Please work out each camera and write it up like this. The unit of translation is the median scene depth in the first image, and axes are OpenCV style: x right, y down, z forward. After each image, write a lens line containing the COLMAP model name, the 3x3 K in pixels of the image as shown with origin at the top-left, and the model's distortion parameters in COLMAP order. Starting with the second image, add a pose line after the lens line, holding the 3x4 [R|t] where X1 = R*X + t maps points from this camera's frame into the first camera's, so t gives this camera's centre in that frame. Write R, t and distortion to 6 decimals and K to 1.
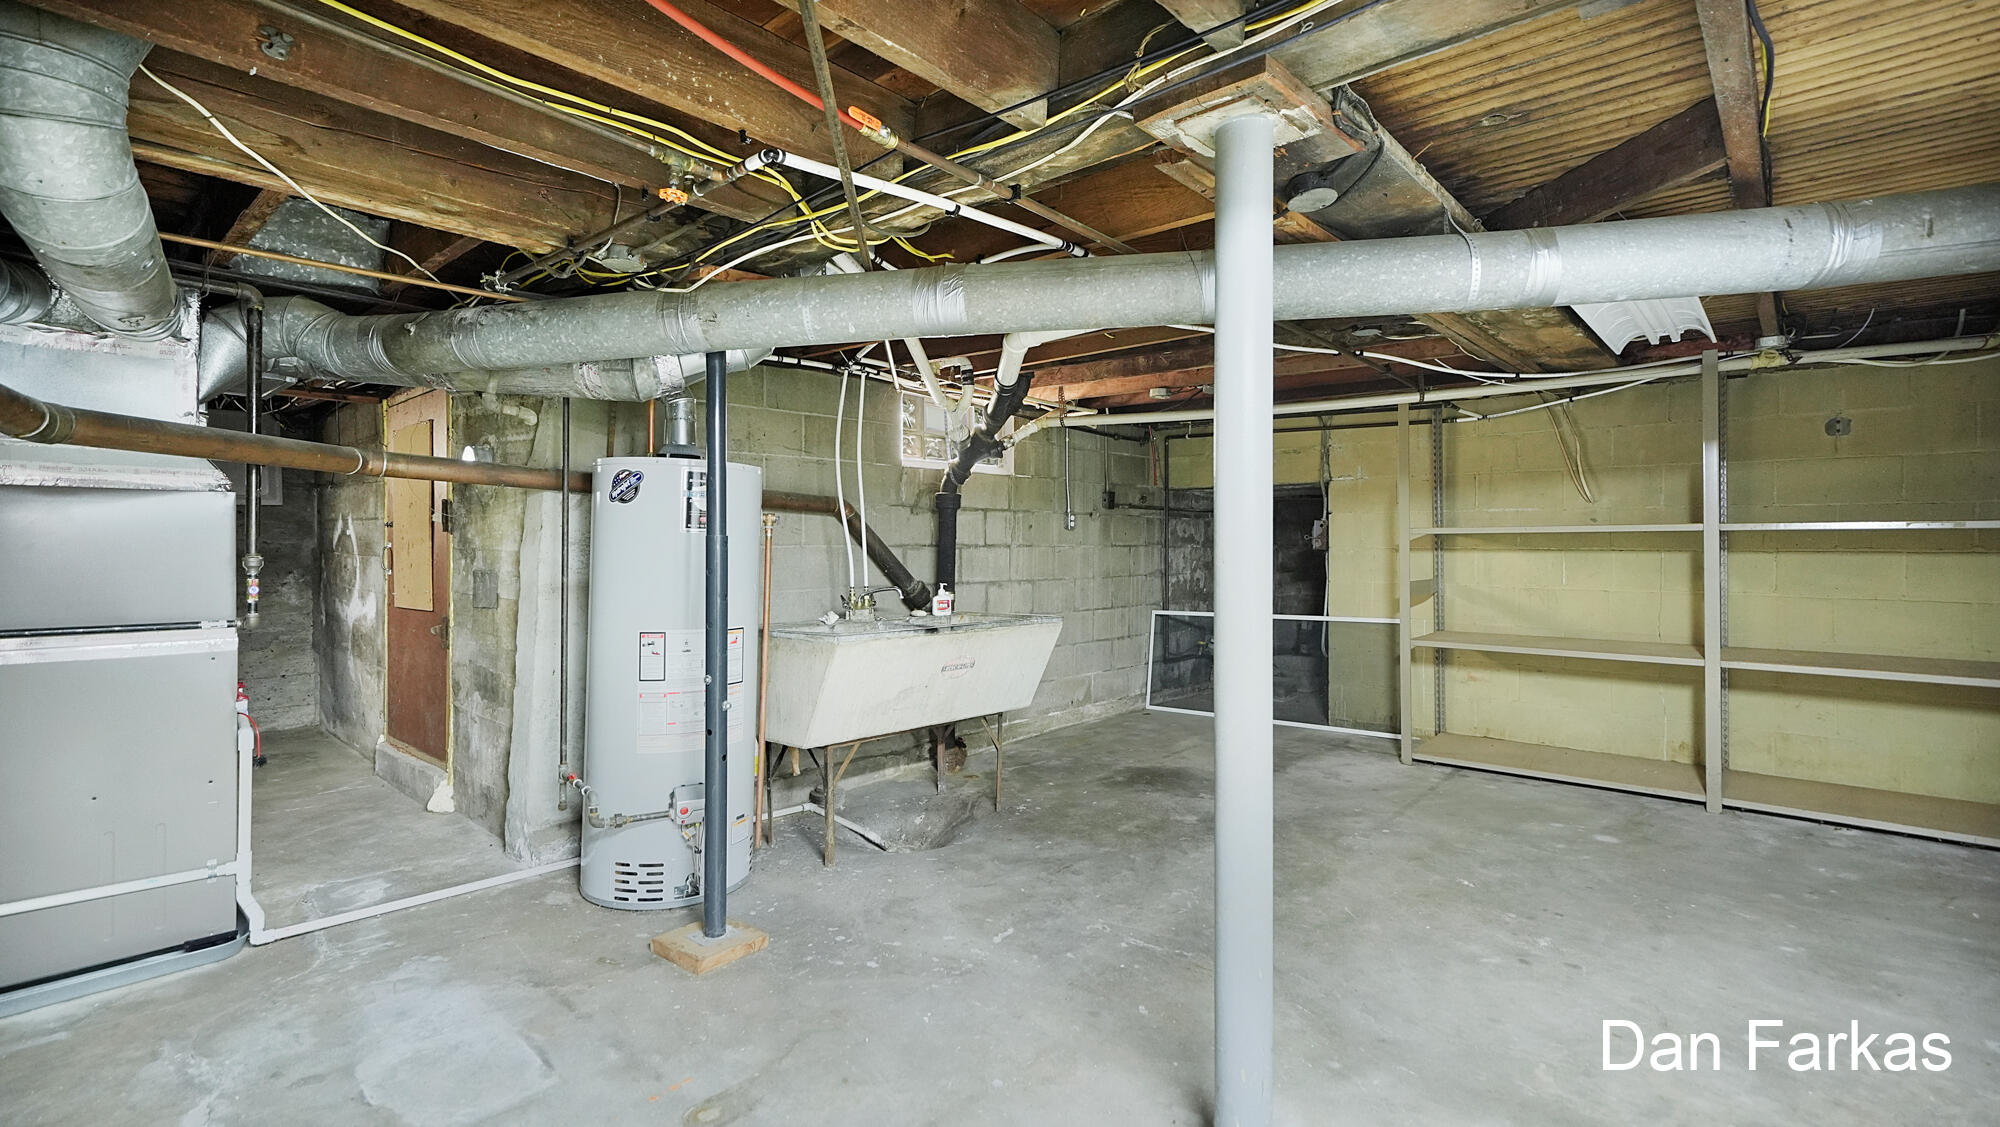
lens RADIAL K [[891.2, 0, 997.6], [0, 891.2, 546.0], [0, 0, 1]] dist [0.001414, 0.000032]
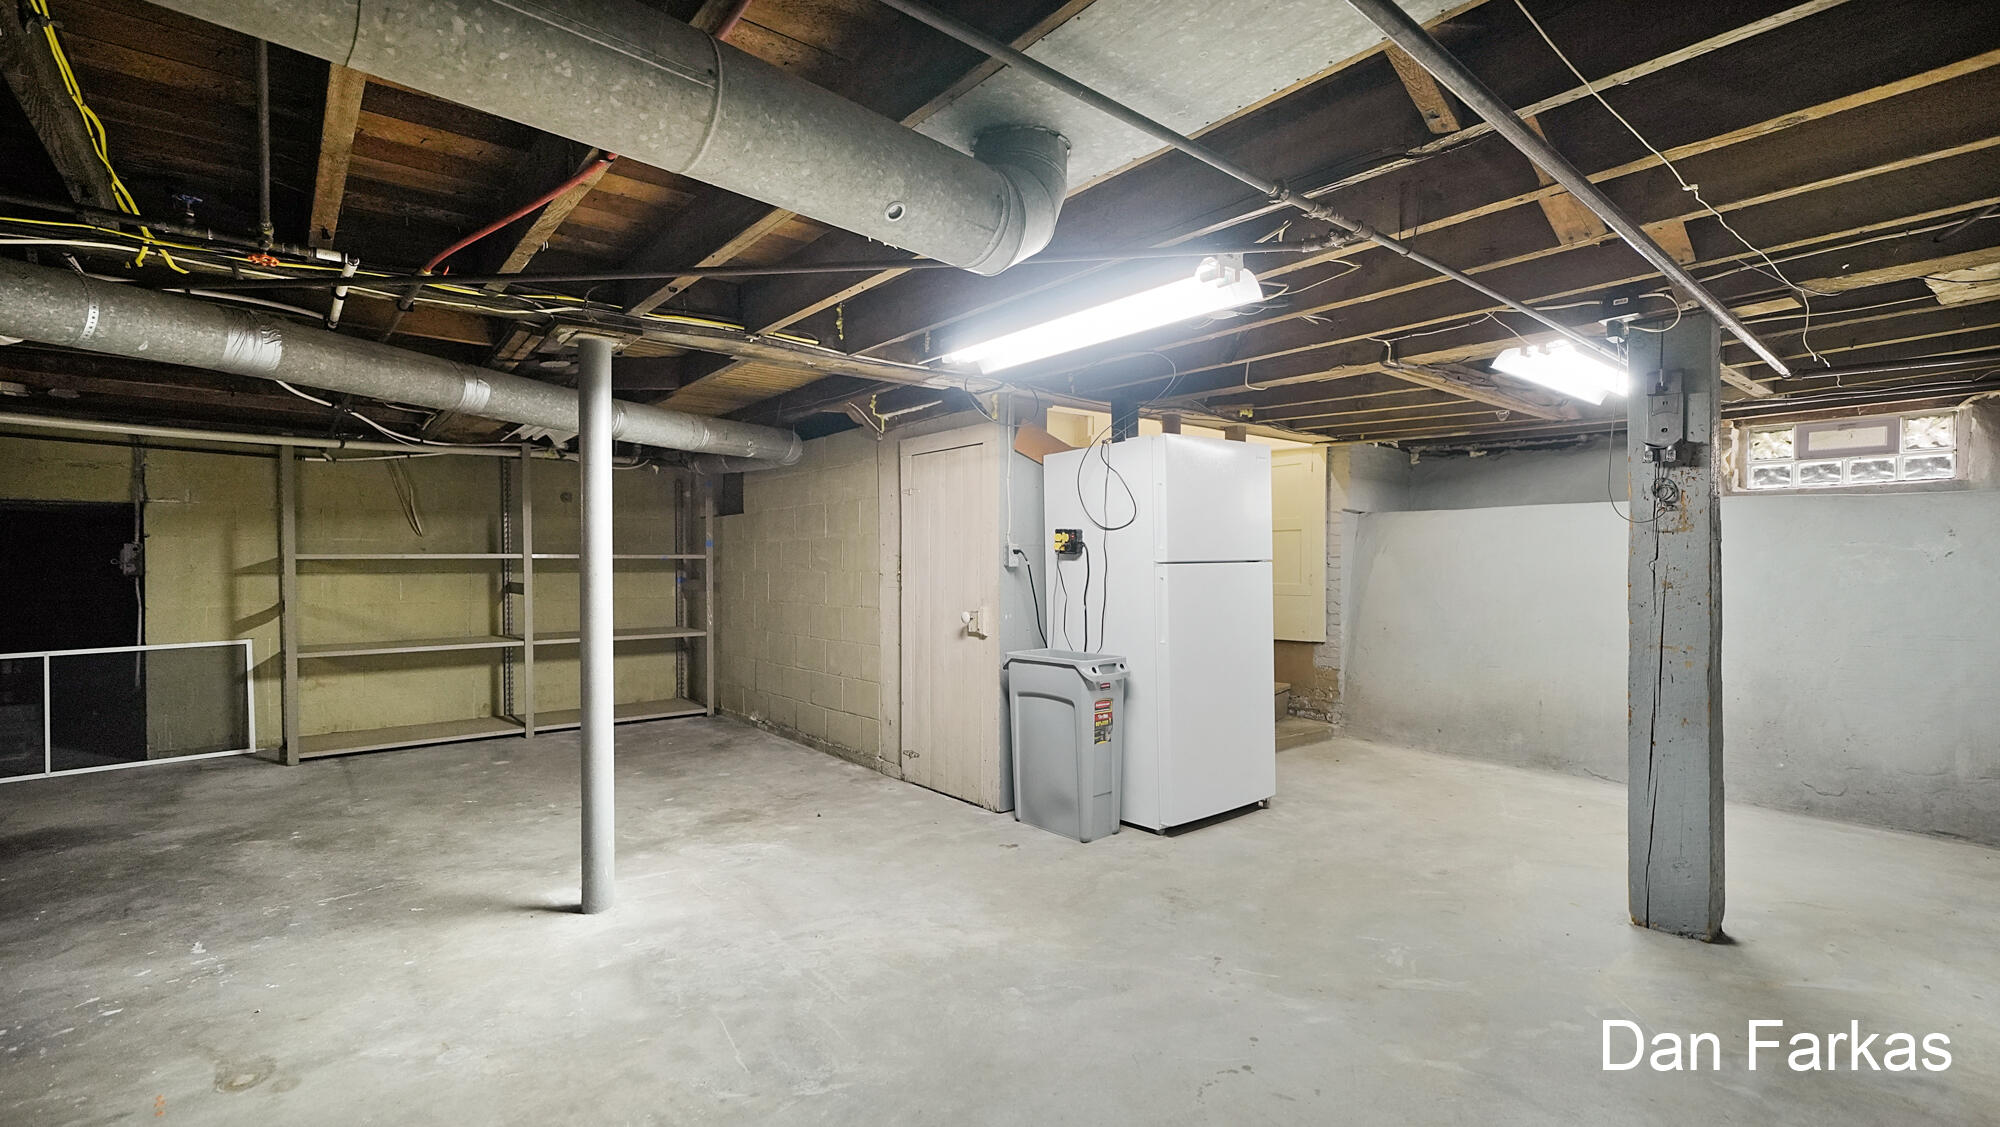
lens RADIAL K [[891.2, 0, 997.4], [0, 891.2, 570.3], [0, 0, 1]] dist [0.001414, 0.000032]
pose [[0.146552, -0.005562, 0.989187, -0.549261], [0.006046, 0.999971, 0.004726, 0.000322], [-0.989184, 0.005288, 0.146581, -0.042598]]
